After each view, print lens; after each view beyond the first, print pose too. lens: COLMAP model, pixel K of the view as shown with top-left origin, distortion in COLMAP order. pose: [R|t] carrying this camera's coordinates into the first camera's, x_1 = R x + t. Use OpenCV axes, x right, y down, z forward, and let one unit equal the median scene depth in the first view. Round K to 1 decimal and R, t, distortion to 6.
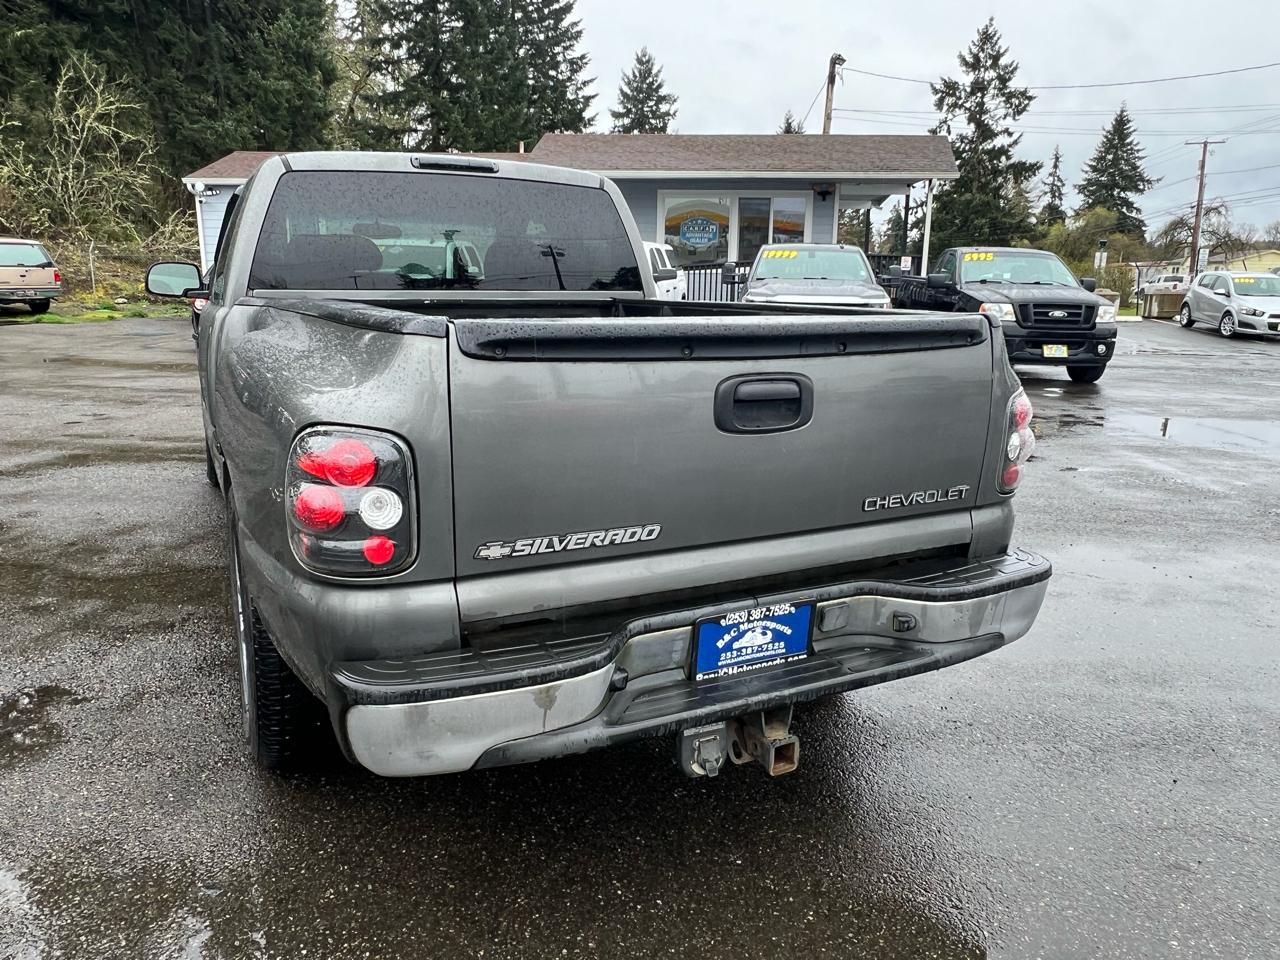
lens RADIAL K [[905.6, 0, 633.7], [0, 905.6, 478.1], [0, 0, 1]] dist [-0.004156, 0.001839]
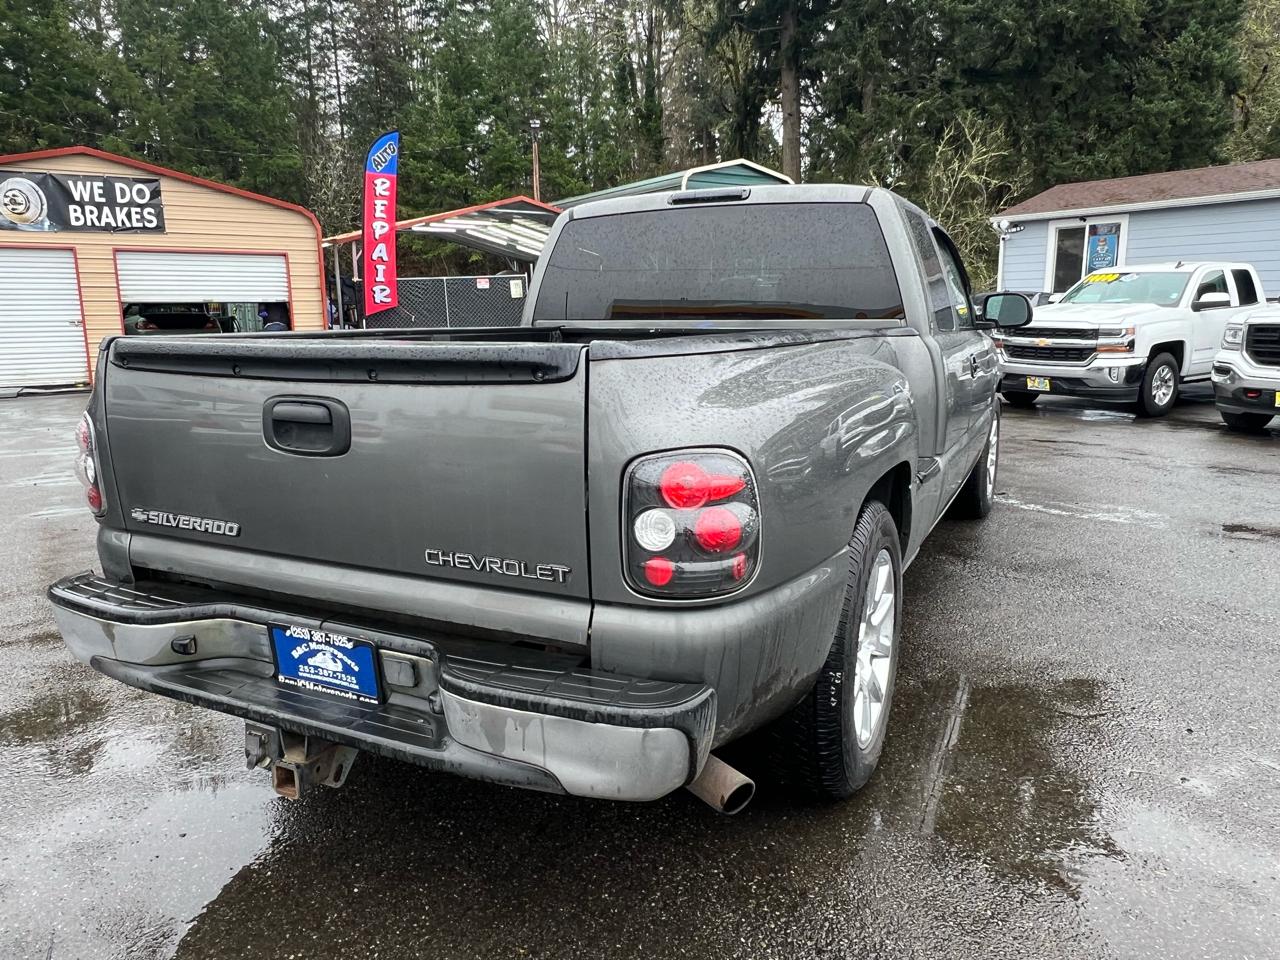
lens RADIAL K [[905.6, 0, 633.7], [0, 905.6, 478.1], [0, 0, 1]] dist [-0.004156, 0.001839]
pose [[0.606408, 0.128782, -0.784656, 0.058021], [-0.158009, 0.986635, 0.039817, -0.006124], [0.779296, 0.099837, 0.618652, 0.033288]]
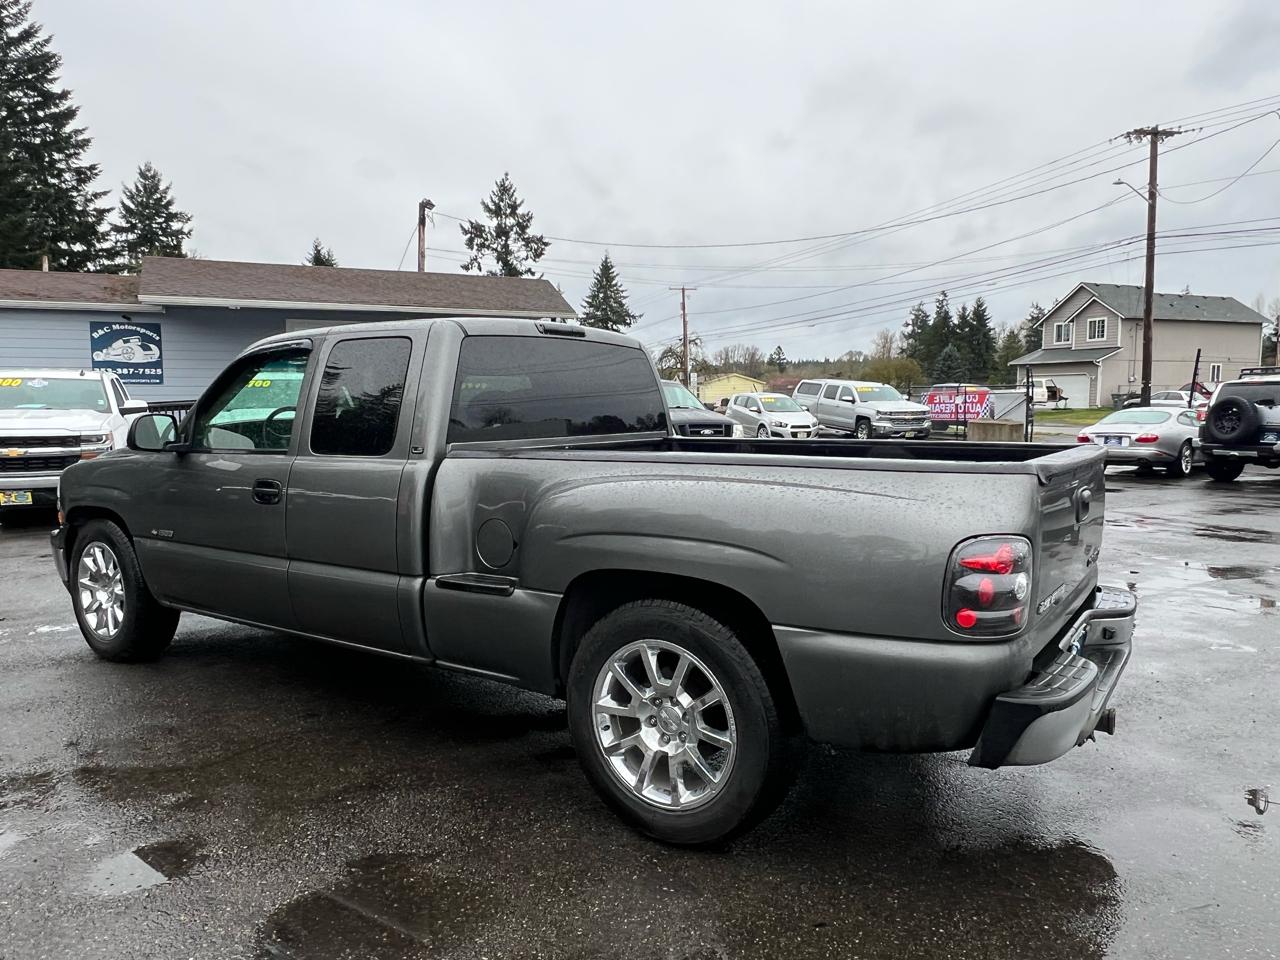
lens RADIAL K [[903.1, 0, 634.2], [0, 903.1, 479.9], [0, 0, 1]] dist [0.001329, -0.000358]
pose [[0.872808, -0.057920, 0.484614, -0.067719], [0.119631, 0.988032, -0.097373, -0.003177], [-0.473175, 0.142963, 0.869291, -0.002454]]
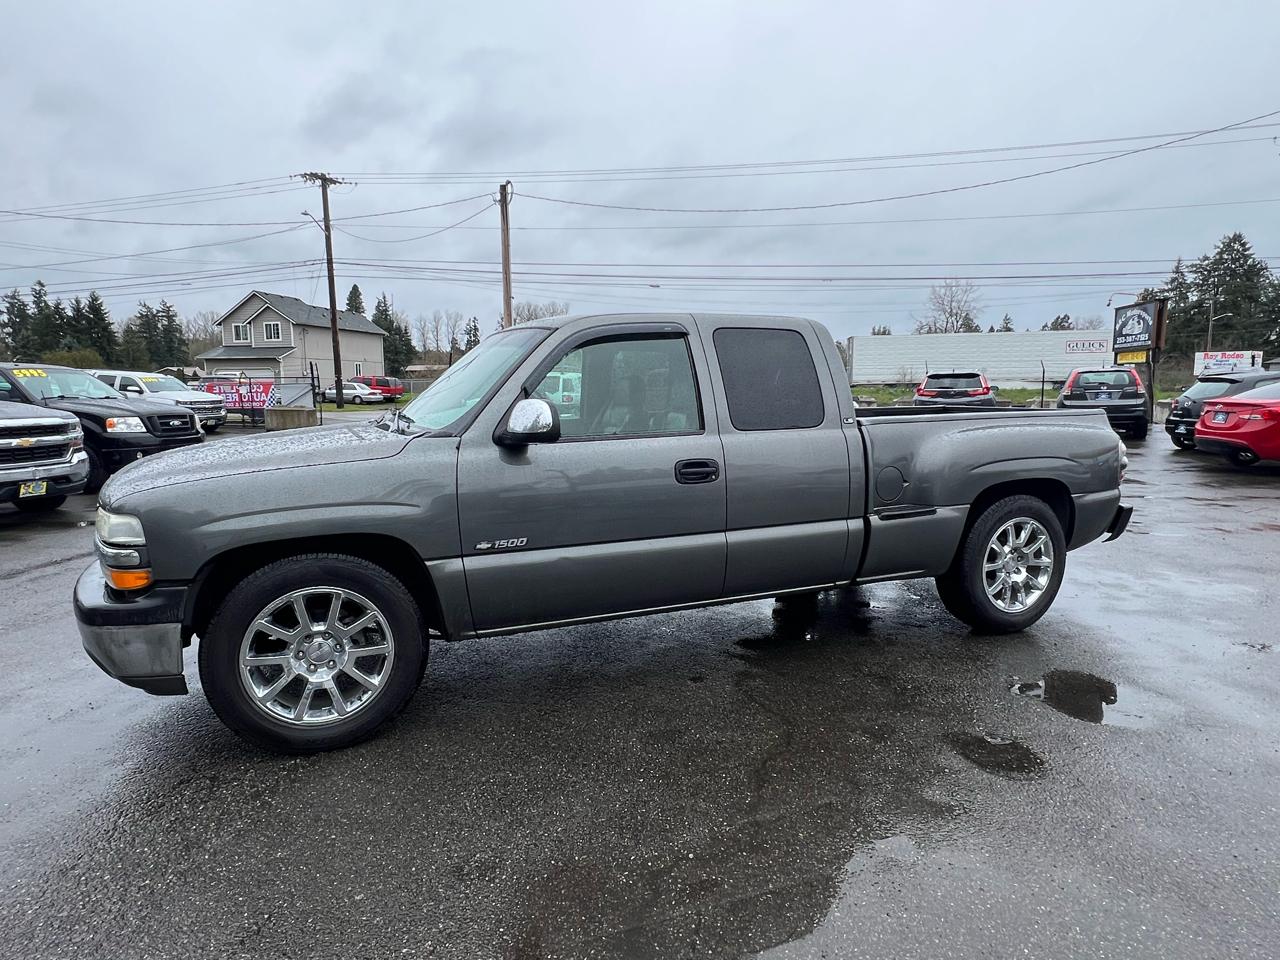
lens RADIAL K [[759.4, 0, 640.0], [0, 759.4, 480.0], [0, 0, 1]] dist [0.000064, -0.003704]
pose [[0.063027, -0.133877, 0.988992, -0.146406], [0.224028, 0.967570, 0.116700, -0.028916], [-0.972543, 0.214206, 0.090975, 0.110710]]
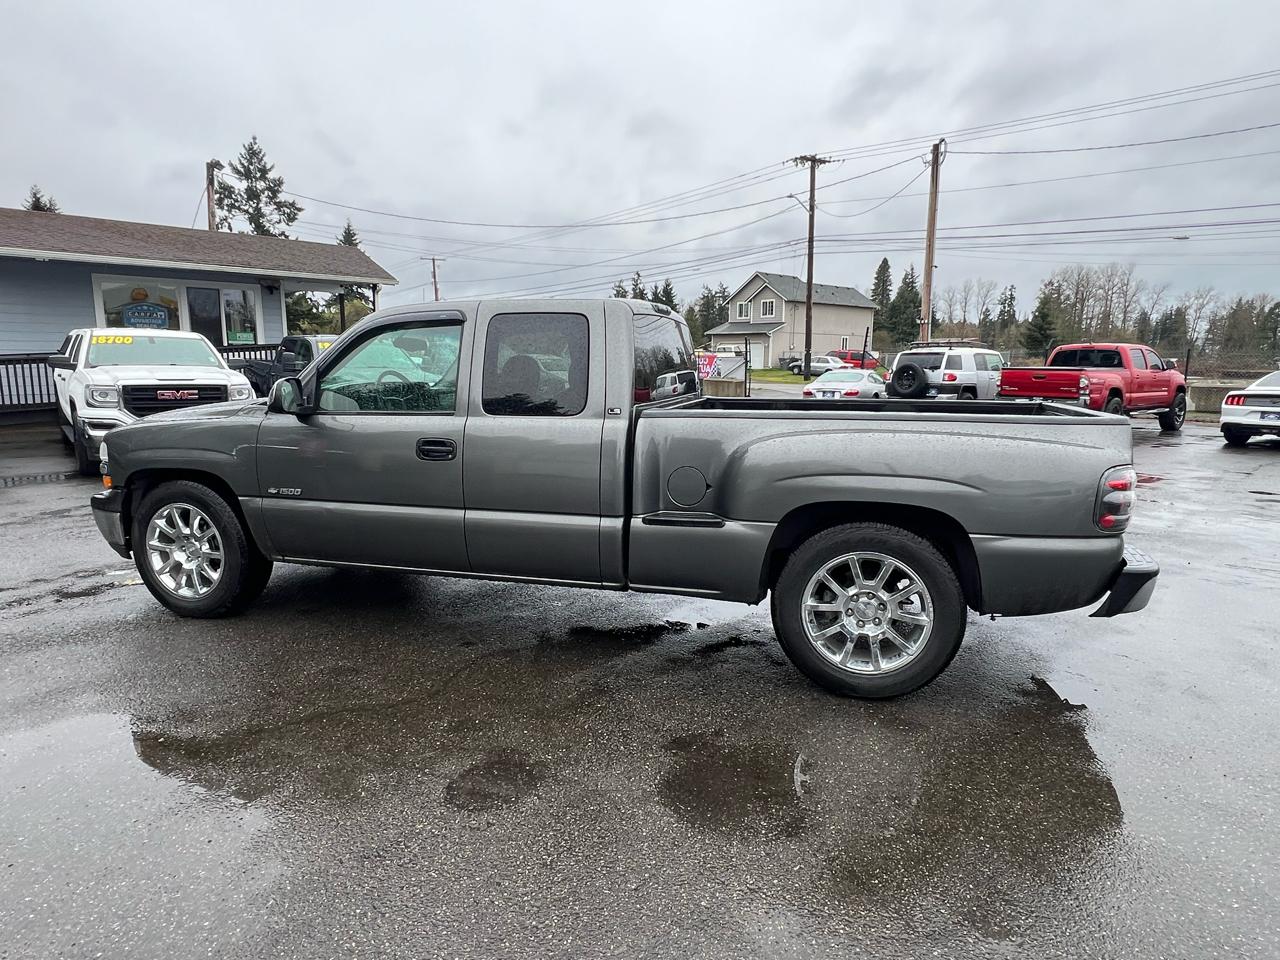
lens RADIAL K [[759.4, 0, 640.0], [0, 759.4, 480.0], [0, 0, 1]] dist [0.000064, -0.003704]
pose [[0.663977, -0.123451, 0.737492, -0.110504], [0.162010, 0.986601, 0.019290, -0.011082], [-0.729992, 0.106672, 0.675080, 0.024990]]
